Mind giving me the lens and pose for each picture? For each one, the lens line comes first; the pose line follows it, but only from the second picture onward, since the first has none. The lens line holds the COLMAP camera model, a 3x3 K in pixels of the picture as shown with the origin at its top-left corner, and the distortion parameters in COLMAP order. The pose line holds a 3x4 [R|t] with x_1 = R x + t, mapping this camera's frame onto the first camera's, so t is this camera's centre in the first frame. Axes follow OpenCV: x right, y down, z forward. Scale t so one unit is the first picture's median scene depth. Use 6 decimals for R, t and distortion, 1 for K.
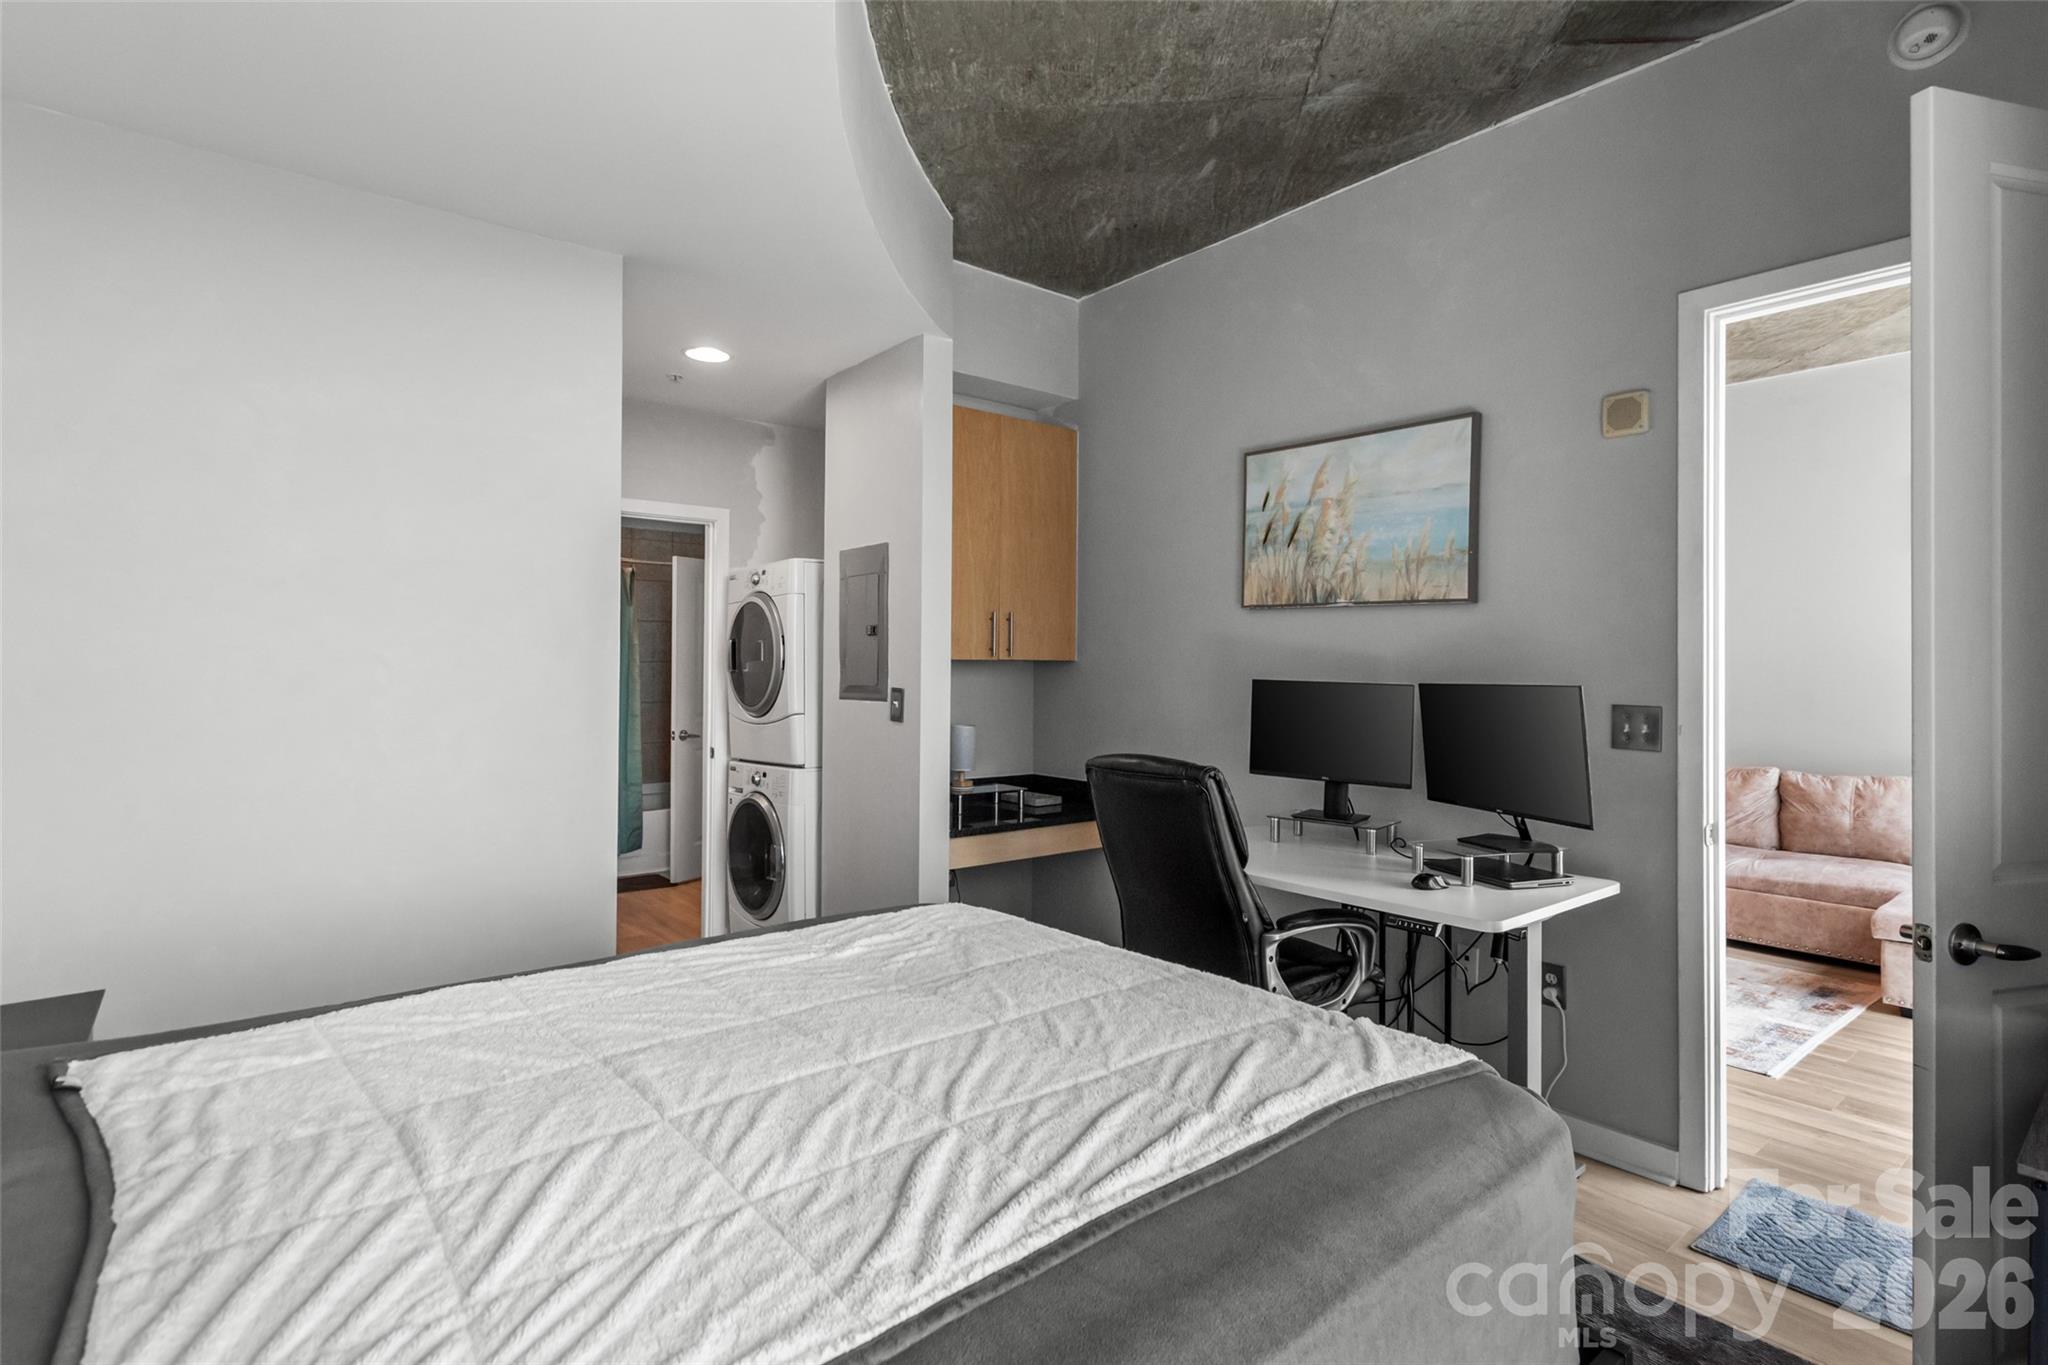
lens RADIAL K [[1016.1, 0, 1004.1], [0, 1016.1, 645.0], [0, 0, 1]] dist [0.006721, -0.005961]
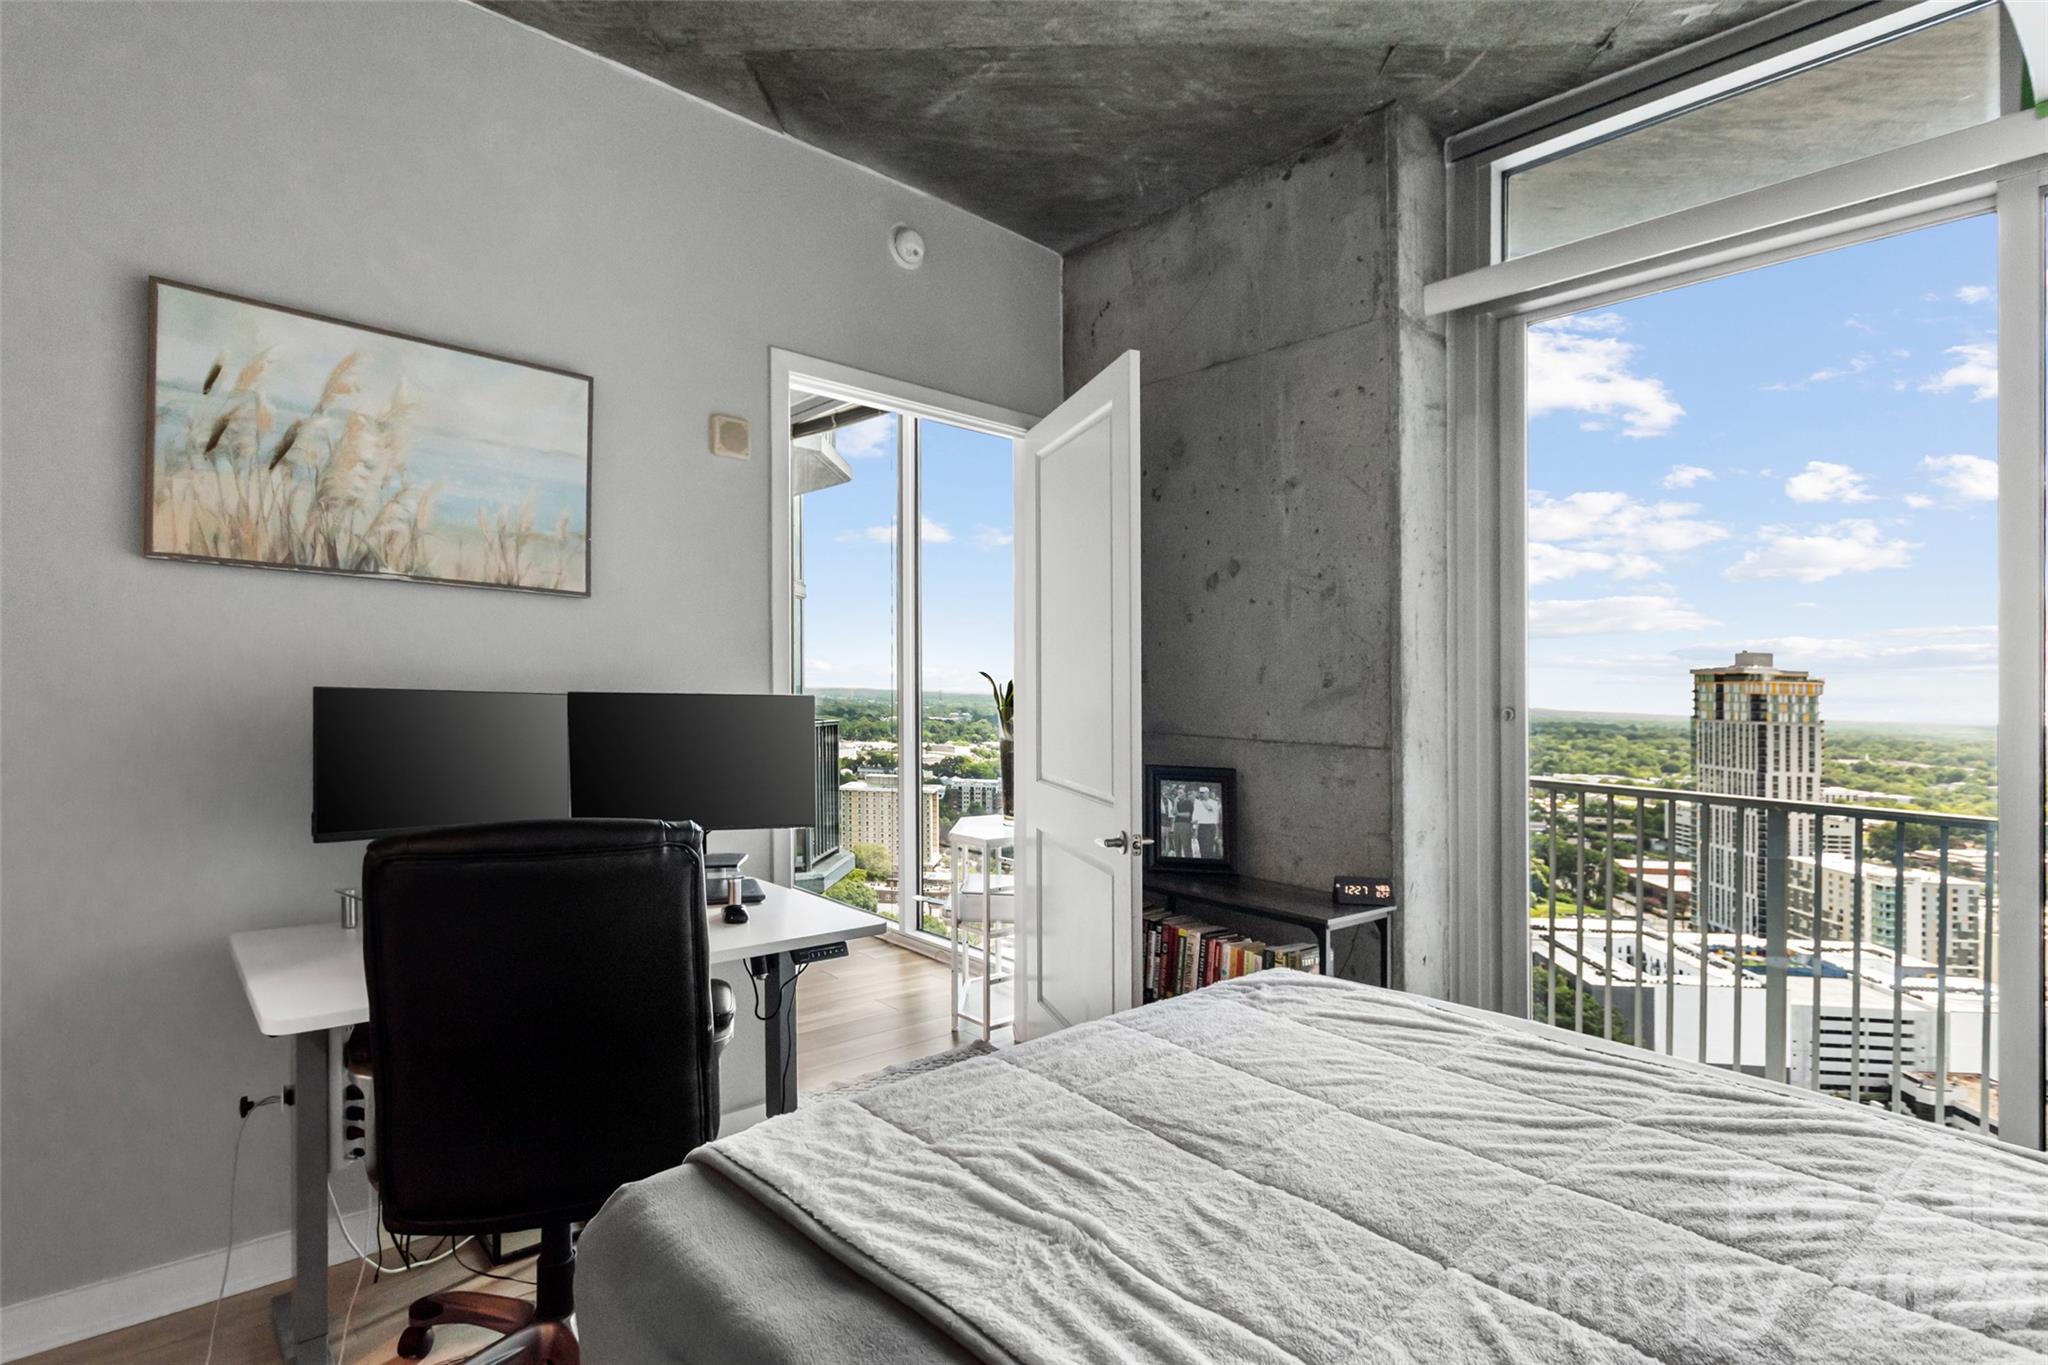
lens RADIAL K [[1016.1, 0, 1042.2], [0, 1016.1, 689.7], [0, 0, 1]] dist [0.006721, -0.005961]
pose [[-0.056685, -0.012165, 0.998318, -0.381352], [-0.049904, 0.998710, 0.009336, 0.008279], [-0.997144, -0.049291, -0.057219, 0.589187]]
